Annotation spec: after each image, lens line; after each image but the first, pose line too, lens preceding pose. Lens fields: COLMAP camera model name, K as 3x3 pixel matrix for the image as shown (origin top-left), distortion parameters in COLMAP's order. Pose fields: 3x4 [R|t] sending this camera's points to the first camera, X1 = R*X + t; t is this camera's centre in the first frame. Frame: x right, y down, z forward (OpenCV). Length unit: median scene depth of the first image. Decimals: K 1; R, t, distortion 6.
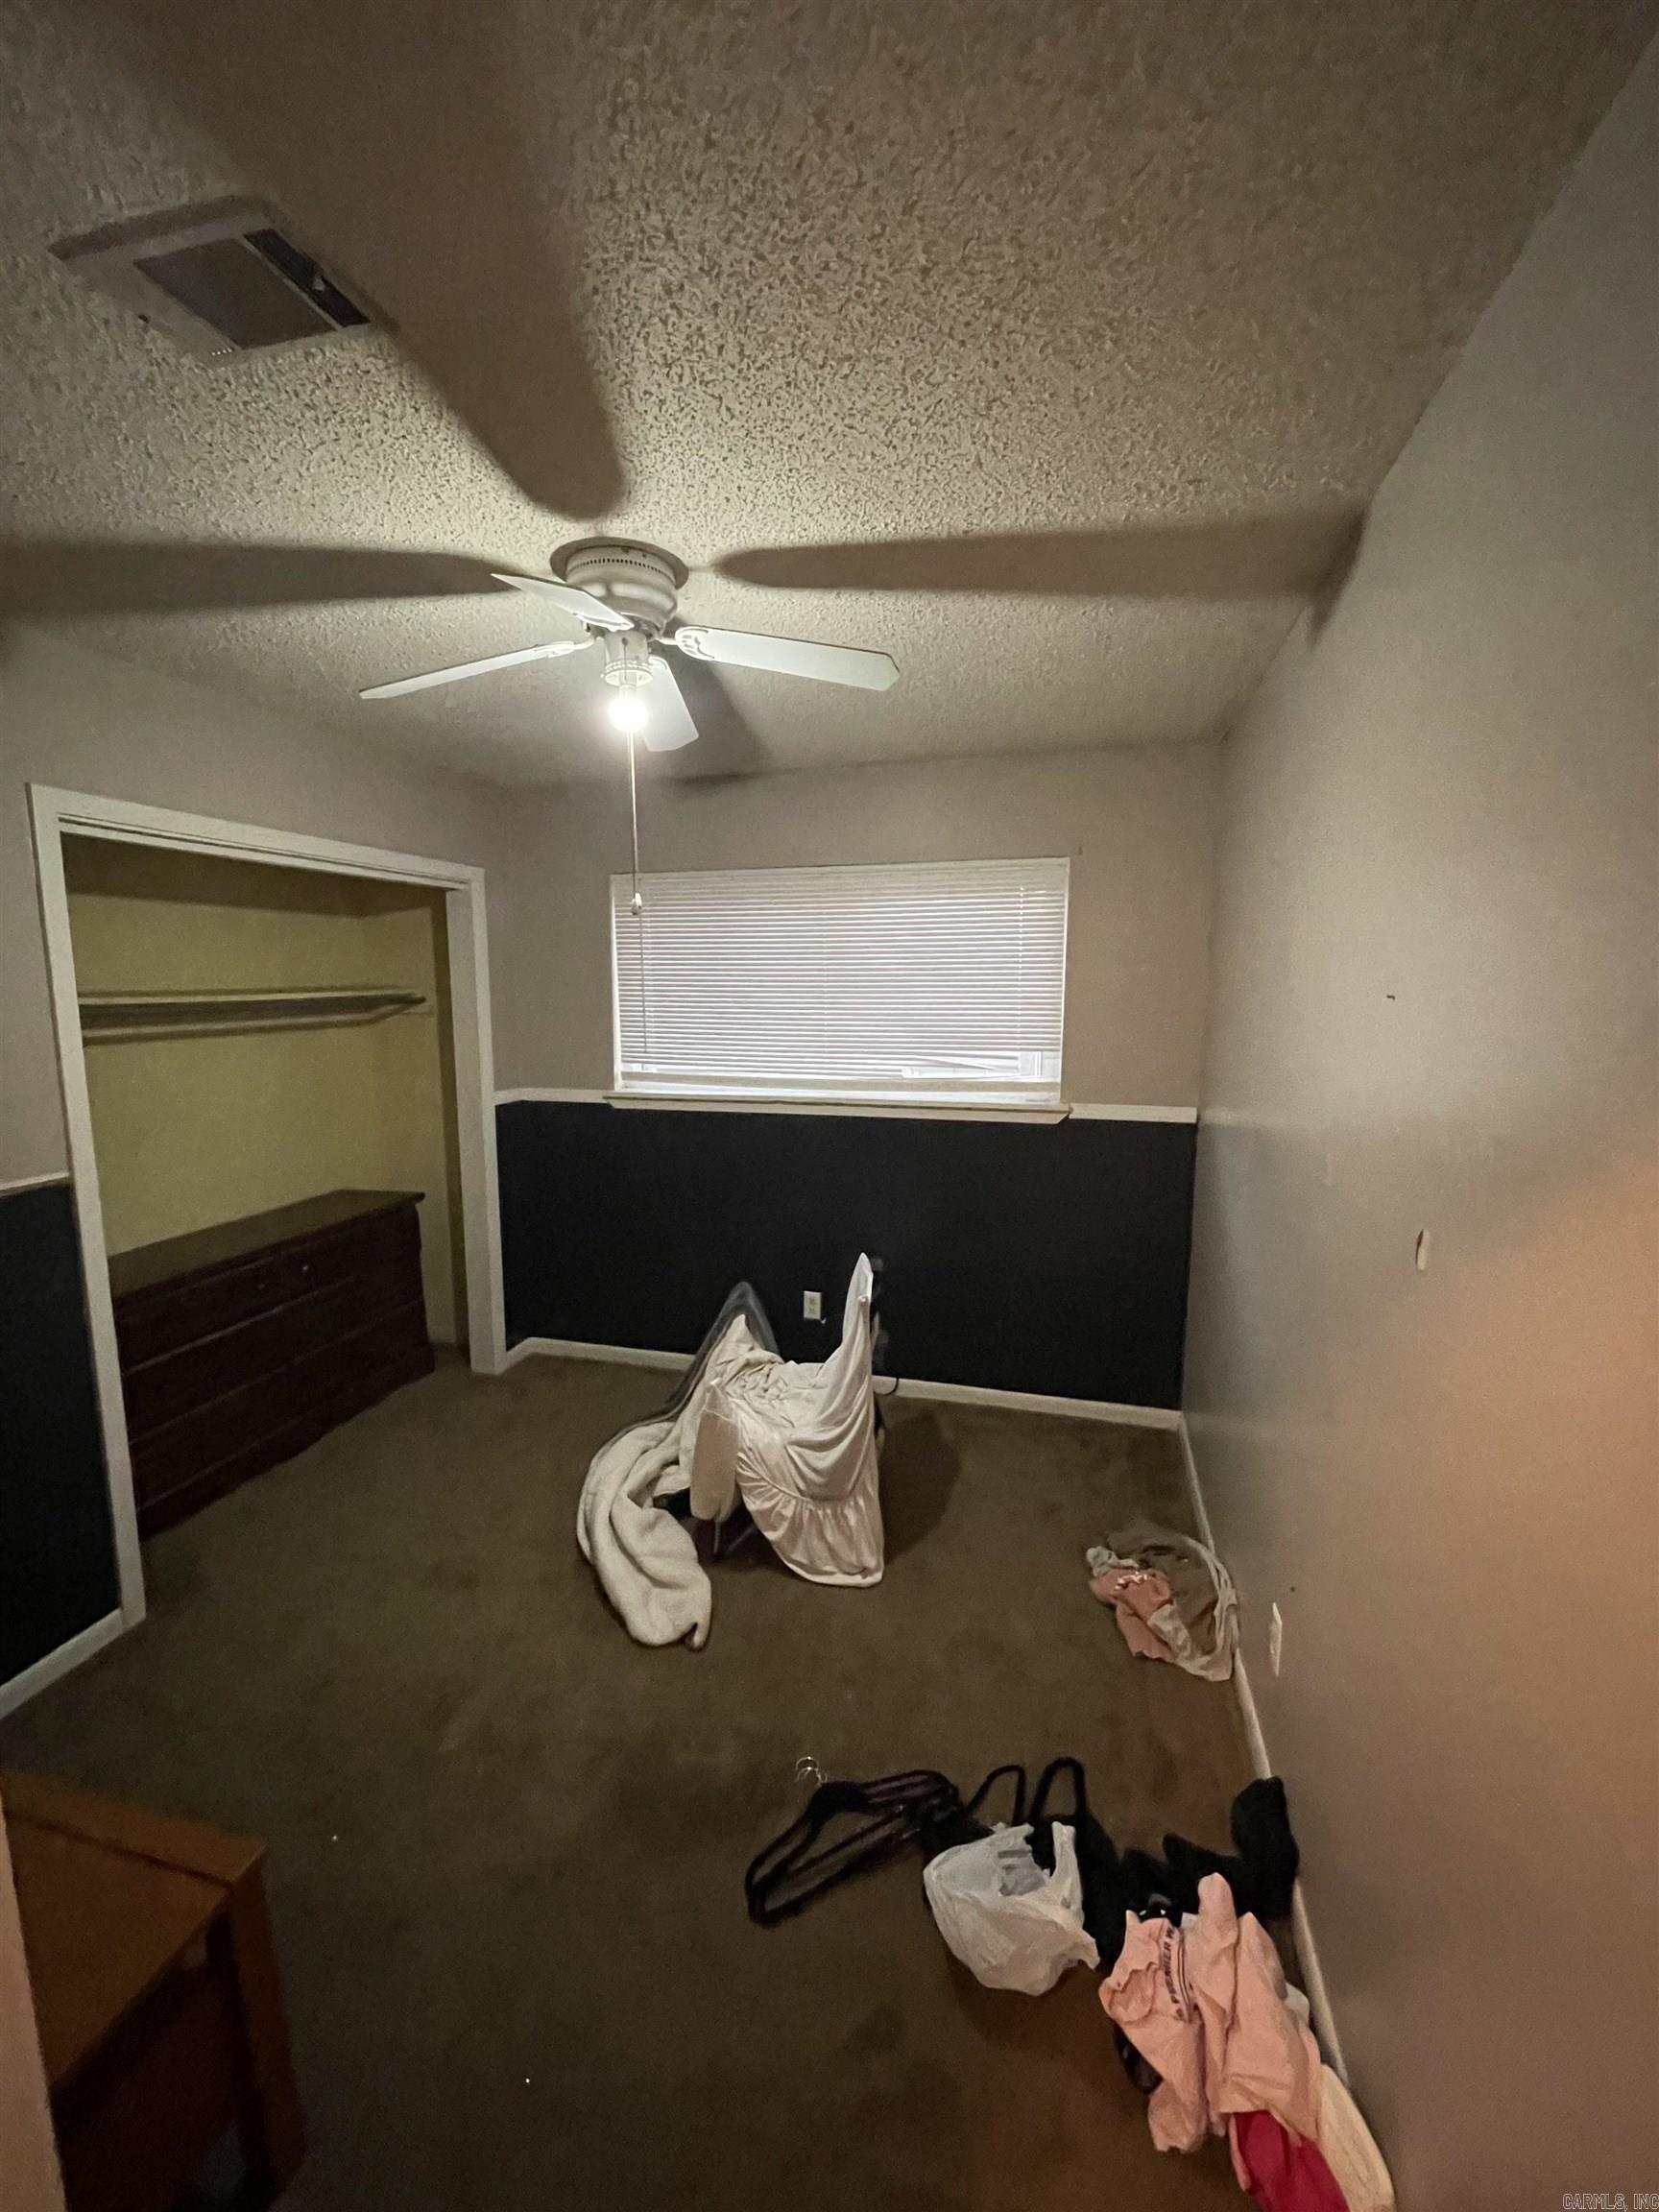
lens RADIAL K [[898.8, 0, 834.1], [0, 898.8, 1102.1], [0, 0, 1]] dist [-0.001167, -0.001896]
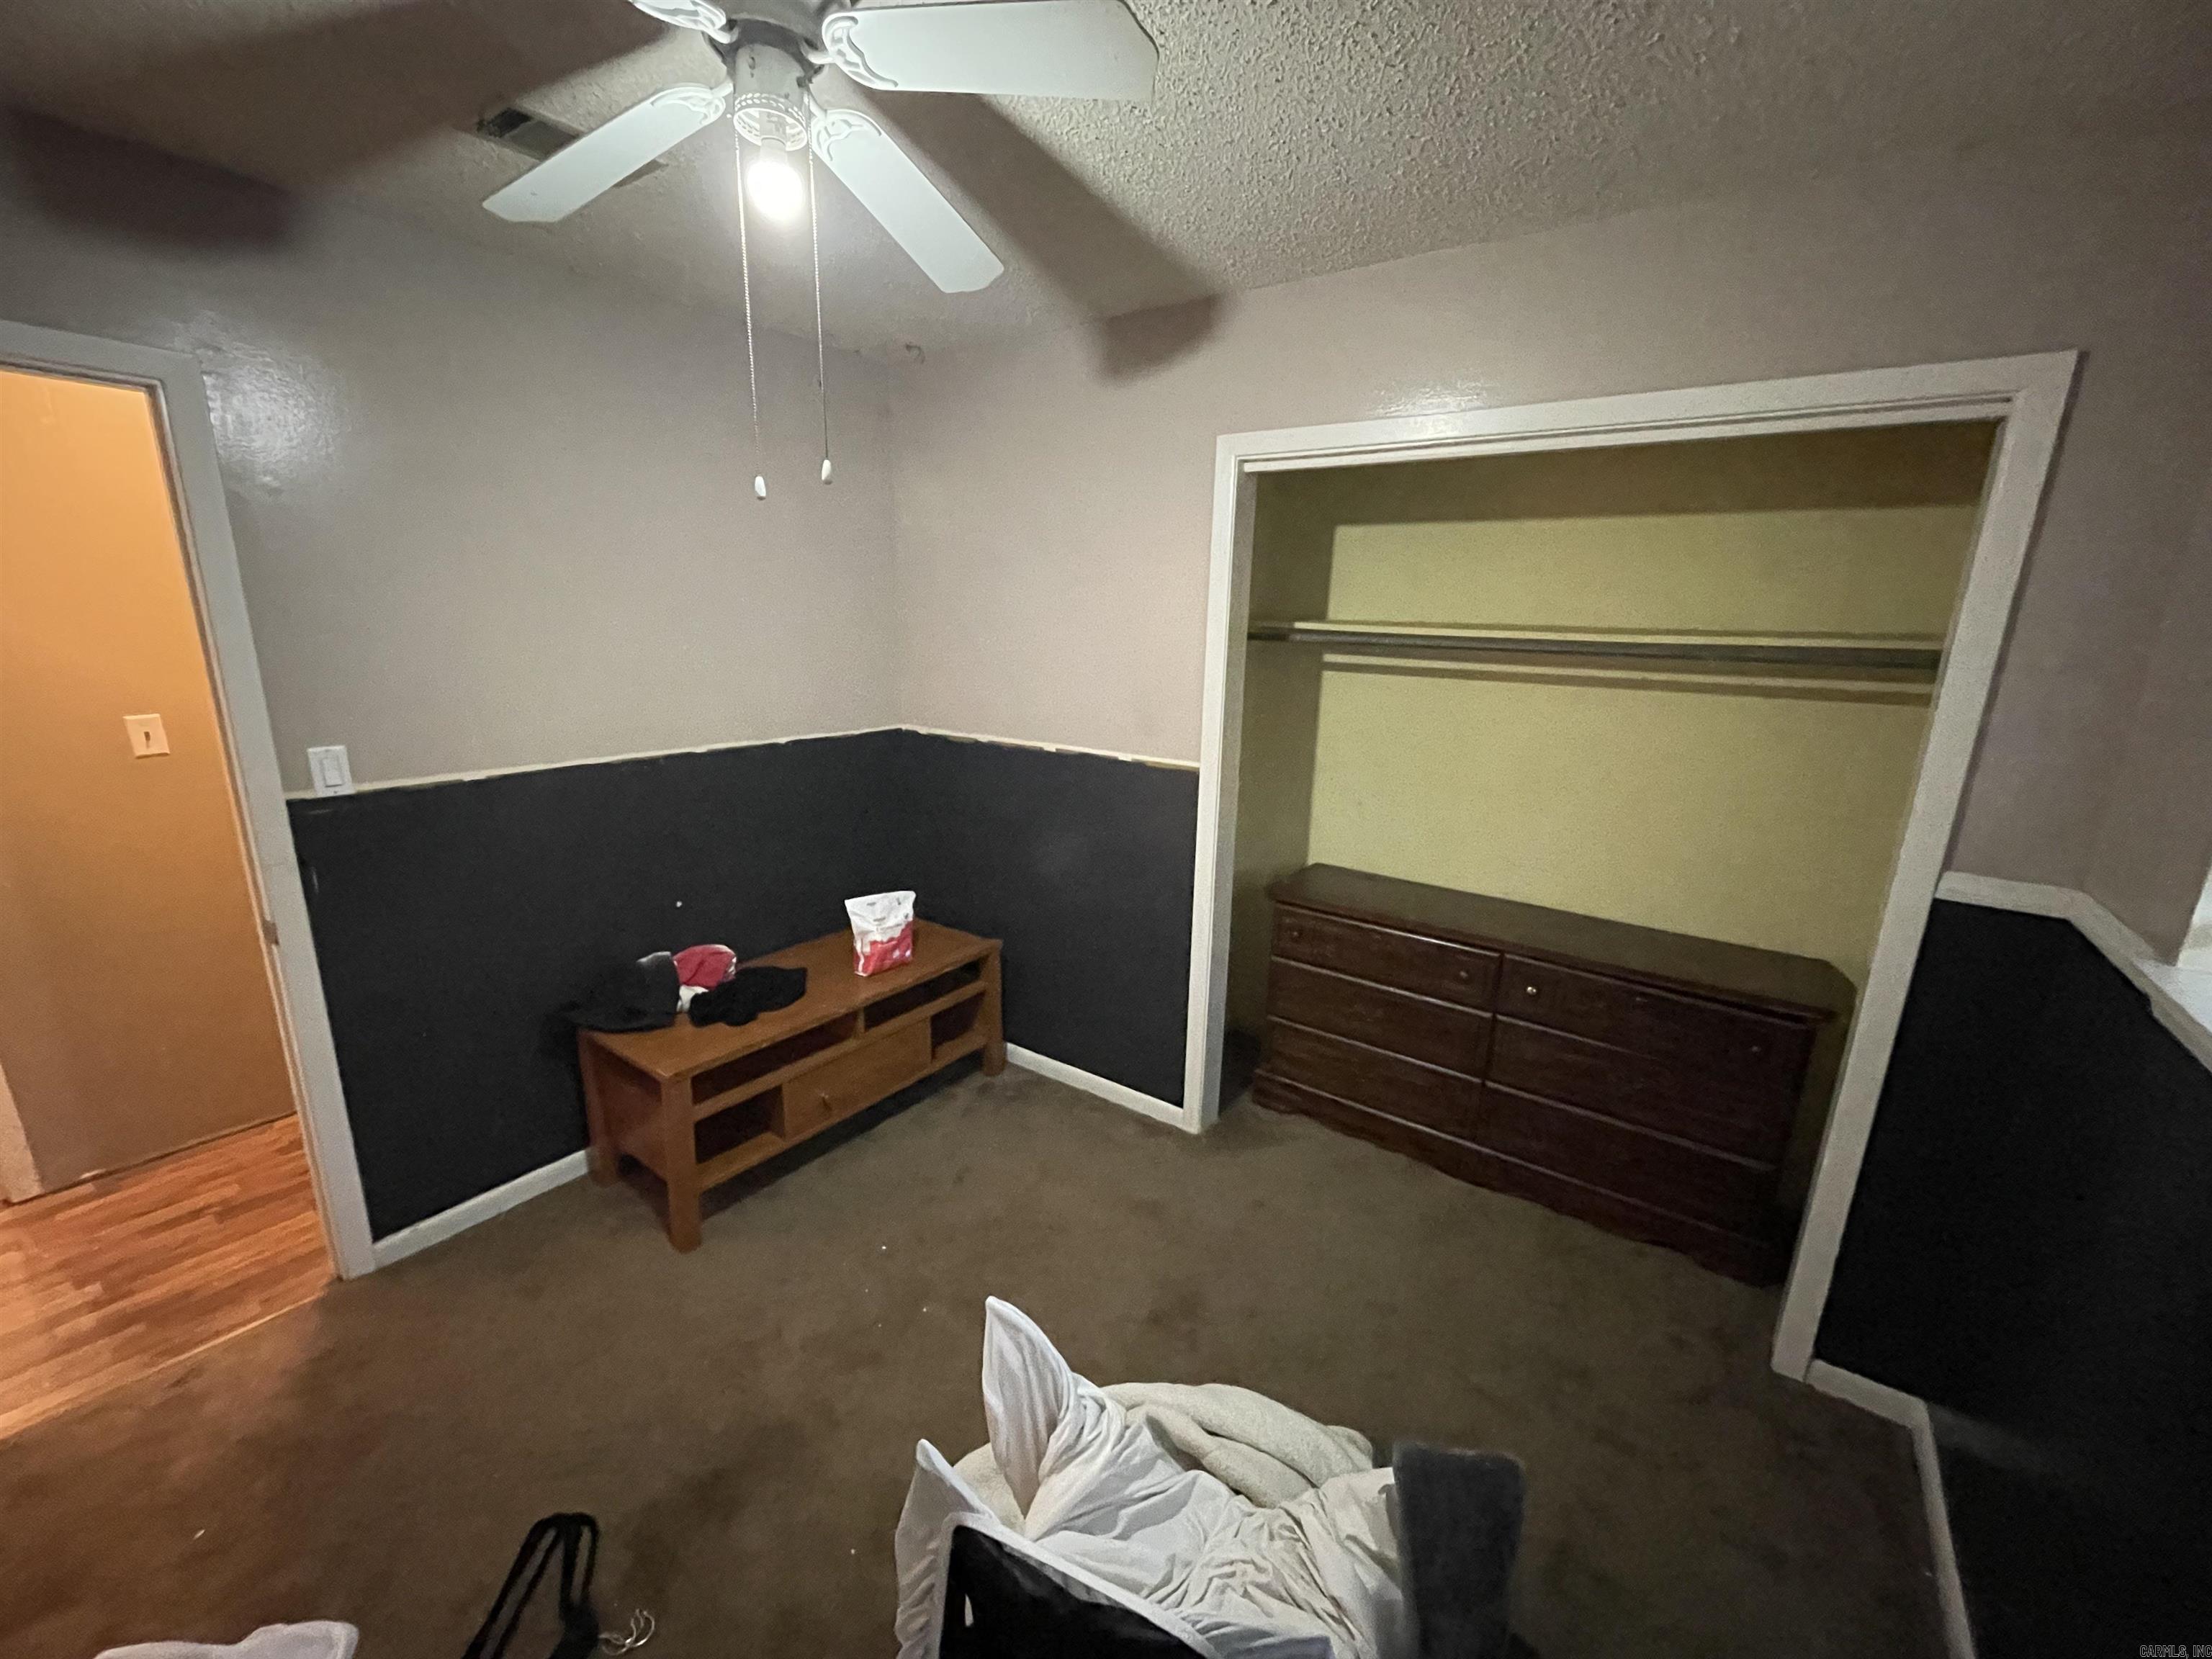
lens RADIAL K [[898.8, 0, 1105.6], [0, 898.8, 829.9], [0, 0, 1]] dist [-0.001167, -0.001896]
pose [[-0.369921, 0.225503, -0.901281, 0.274697], [-0.144344, 0.944366, 0.295528, -0.154463], [0.917782, 0.239416, -0.316791, 1.093893]]
